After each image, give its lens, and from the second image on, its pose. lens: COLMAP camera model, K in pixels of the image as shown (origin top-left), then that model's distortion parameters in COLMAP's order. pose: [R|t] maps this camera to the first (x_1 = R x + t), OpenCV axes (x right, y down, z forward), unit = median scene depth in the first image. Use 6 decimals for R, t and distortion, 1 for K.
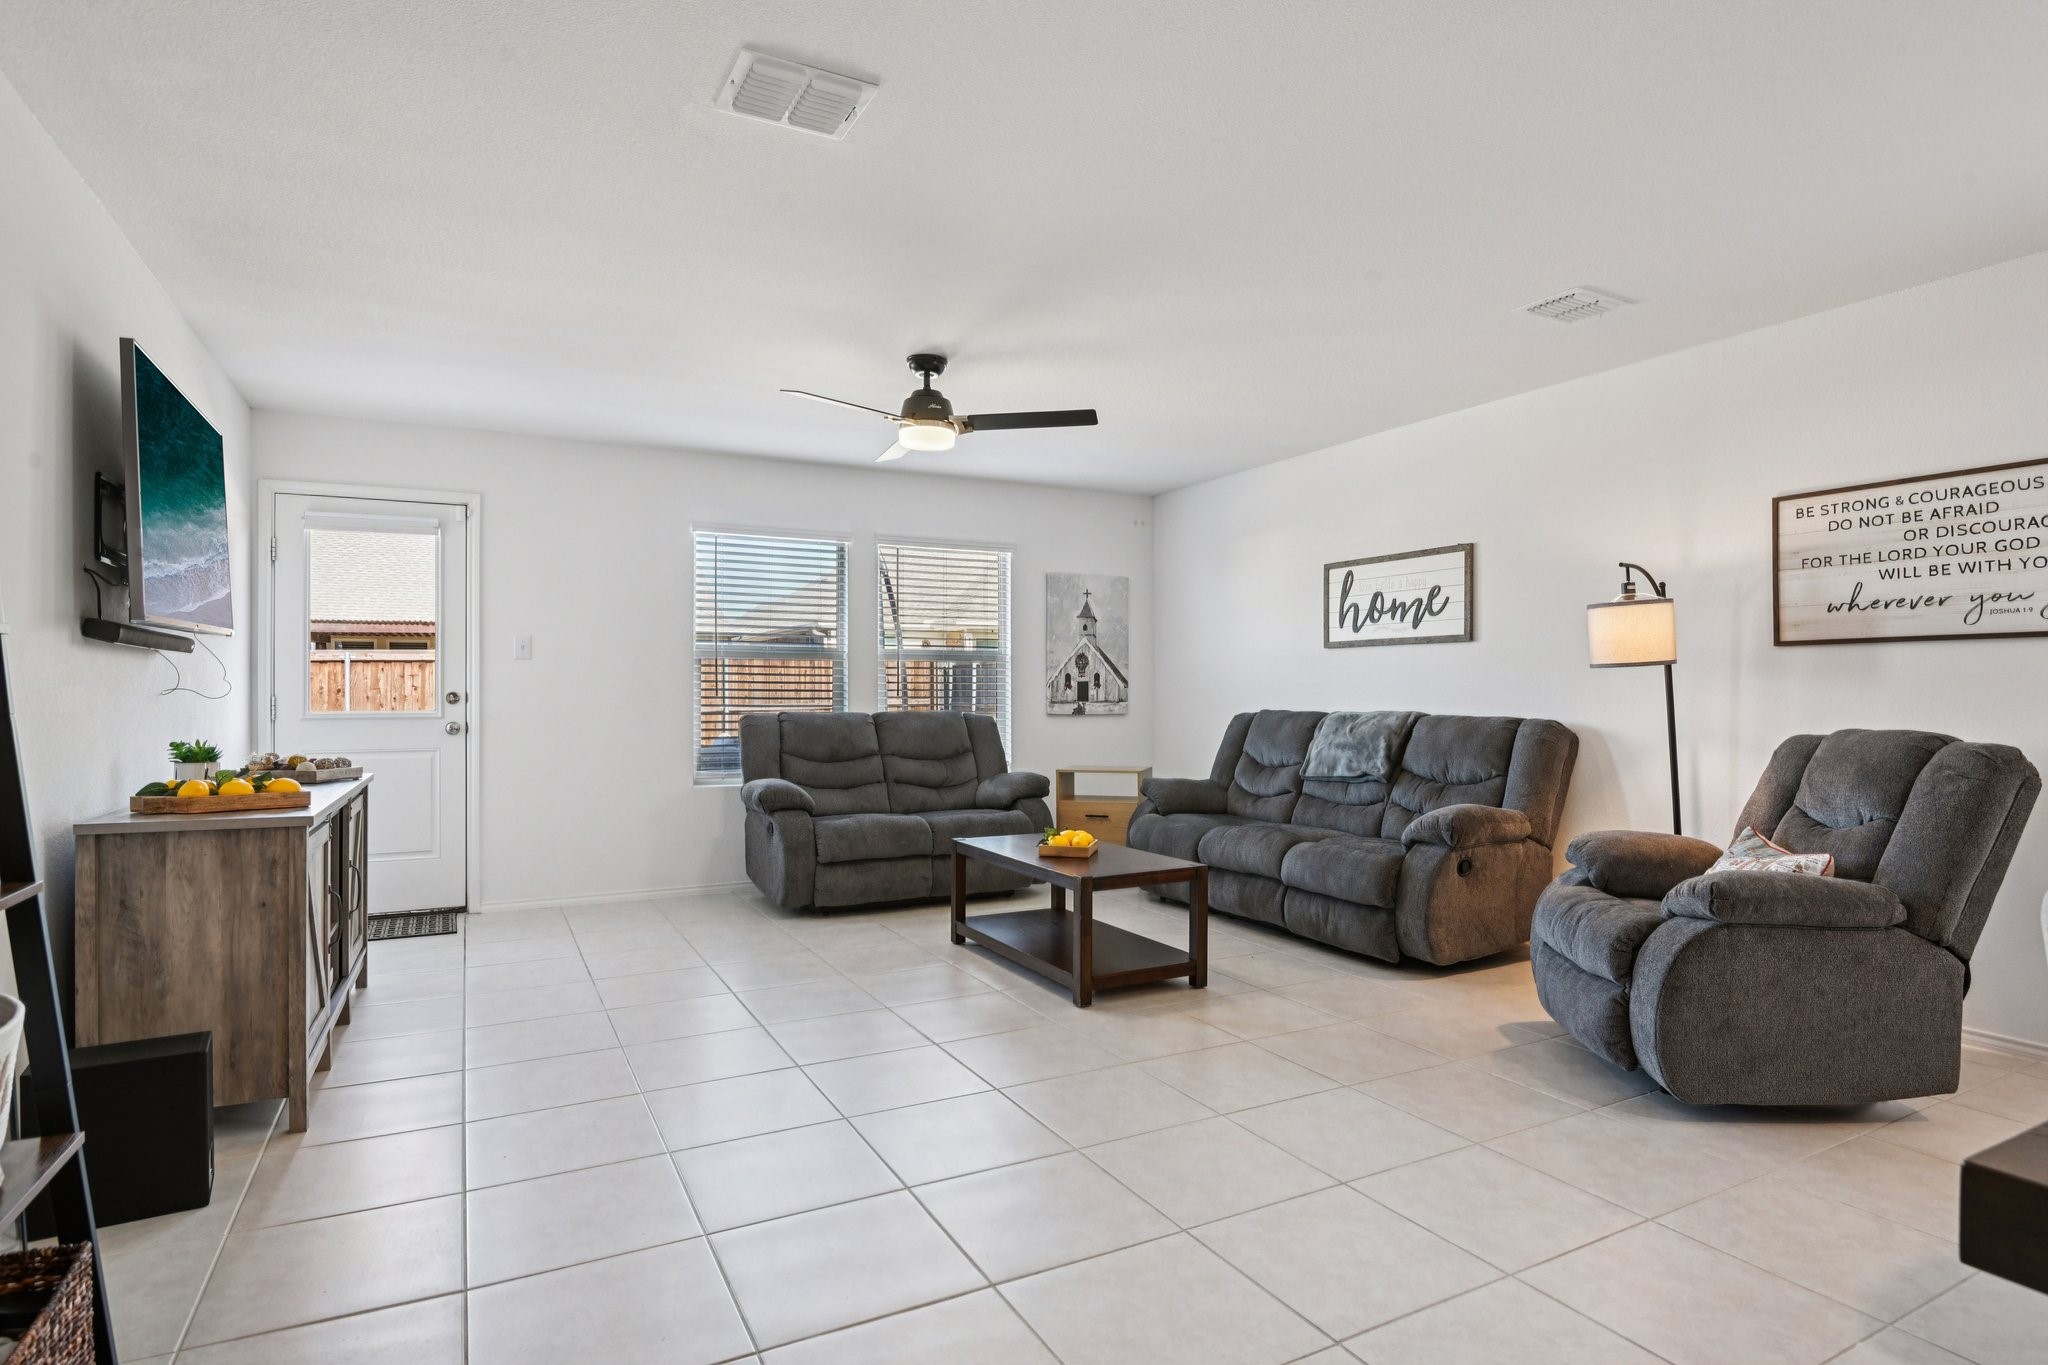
lens RADIAL K [[1075.3, 0, 1025.1], [0, 1075.3, 678.7], [0, 0, 1]] dist [-0.002631, -0.001501]
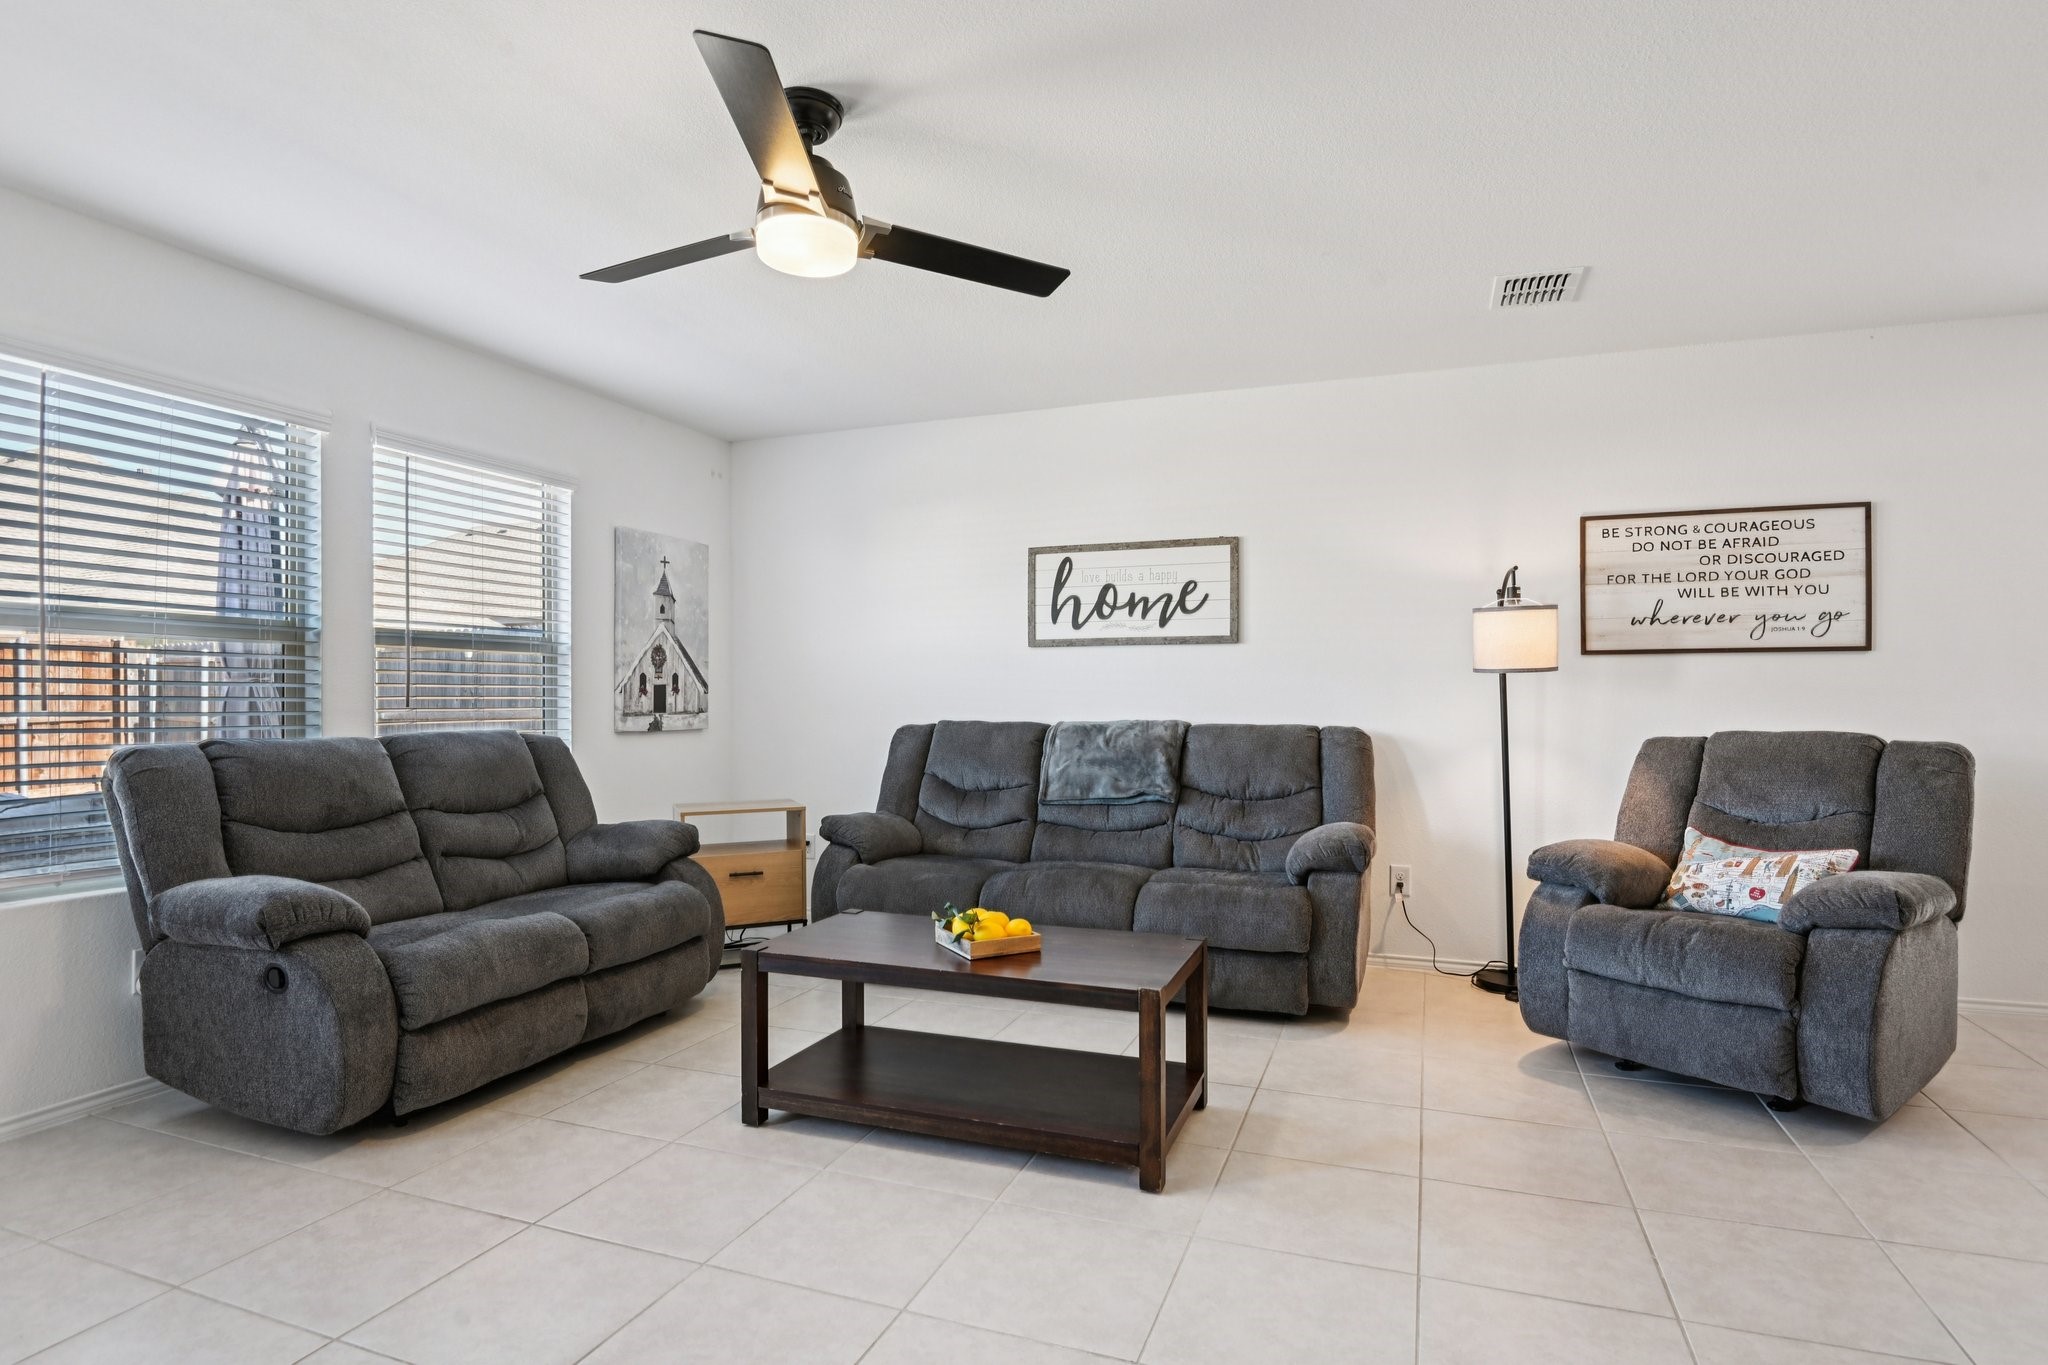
lens RADIAL K [[1054.1, 0, 1027.1], [0, 1054.1, 698.4], [0, 0, 1]] dist [-0.009047, -0.003961]
pose [[0.747930, -0.003213, 0.663770, -0.306118], [-0.005228, 0.999929, 0.010731, 0.003671], [-0.663758, -0.011496, 0.747859, 0.425514]]
